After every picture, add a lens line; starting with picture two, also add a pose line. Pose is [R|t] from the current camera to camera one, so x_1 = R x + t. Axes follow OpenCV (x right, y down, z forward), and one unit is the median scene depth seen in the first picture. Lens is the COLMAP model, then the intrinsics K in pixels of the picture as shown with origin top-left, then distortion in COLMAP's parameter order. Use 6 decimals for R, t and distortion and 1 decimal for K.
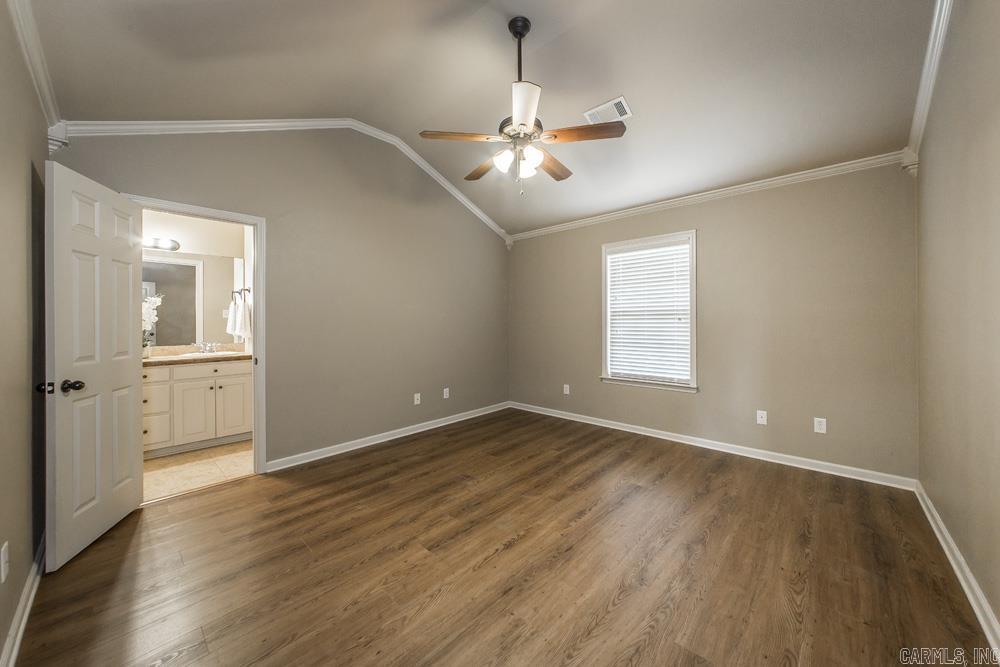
lens RADIAL K [[355.7, 0, 500.4], [0, 355.7, 320.9], [0, 0, 1]] dist [-0.004329, 0.000612]
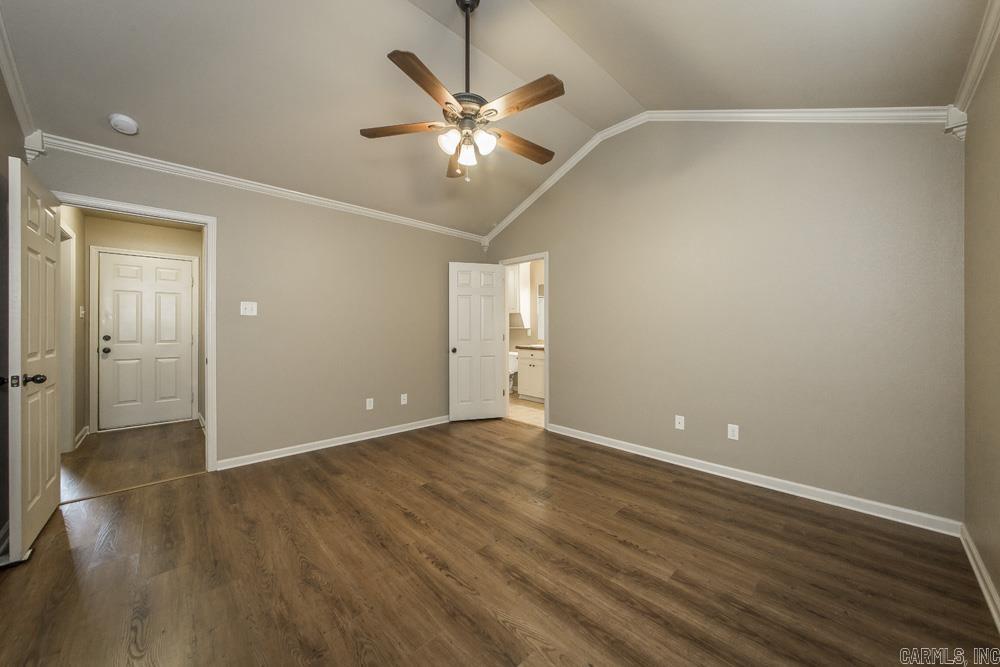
lens RADIAL K [[355.7, 0, 508.5], [0, 355.7, 327.7], [0, 0, 1]] dist [-0.004329, 0.000612]
pose [[-0.039687, 0.003127, -0.999207, 0.714286], [0.002787, 0.999992, 0.003019, 0.010974], [0.999208, -0.002665, -0.039695, 0.839442]]
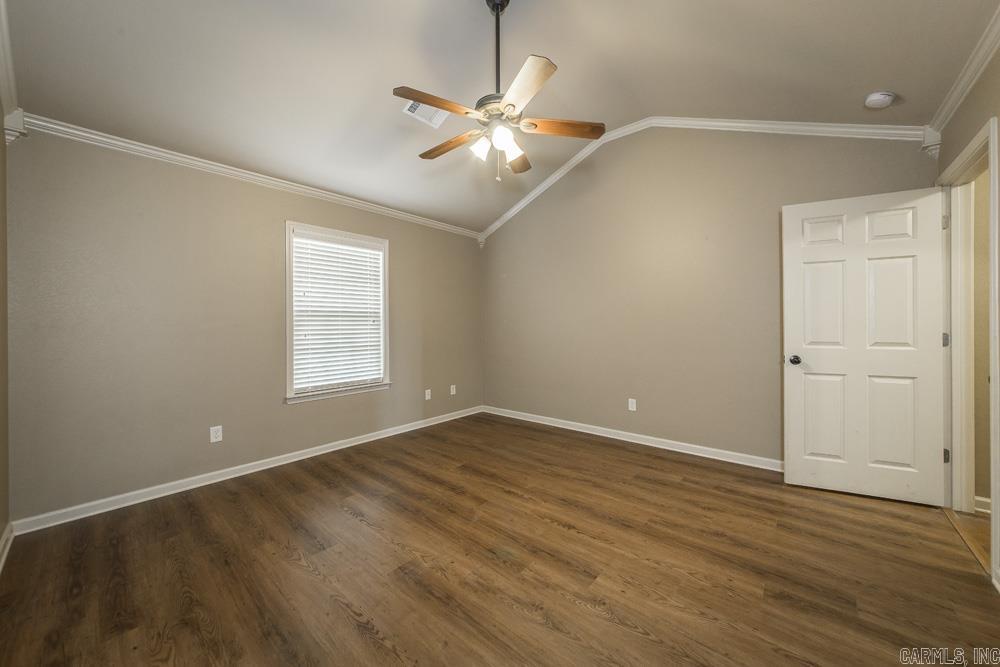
lens RADIAL K [[367.9, 0, 500.0], [0, 367.9, 326.3], [0, 0, 1]] dist [-0.004889, 0.000138]
pose [[-0.032742, 0.002665, 0.999460, -0.658438], [0.007467, 0.999969, -0.002422, 0.017440], [-0.999436, 0.007383, -0.032761, 0.757520]]
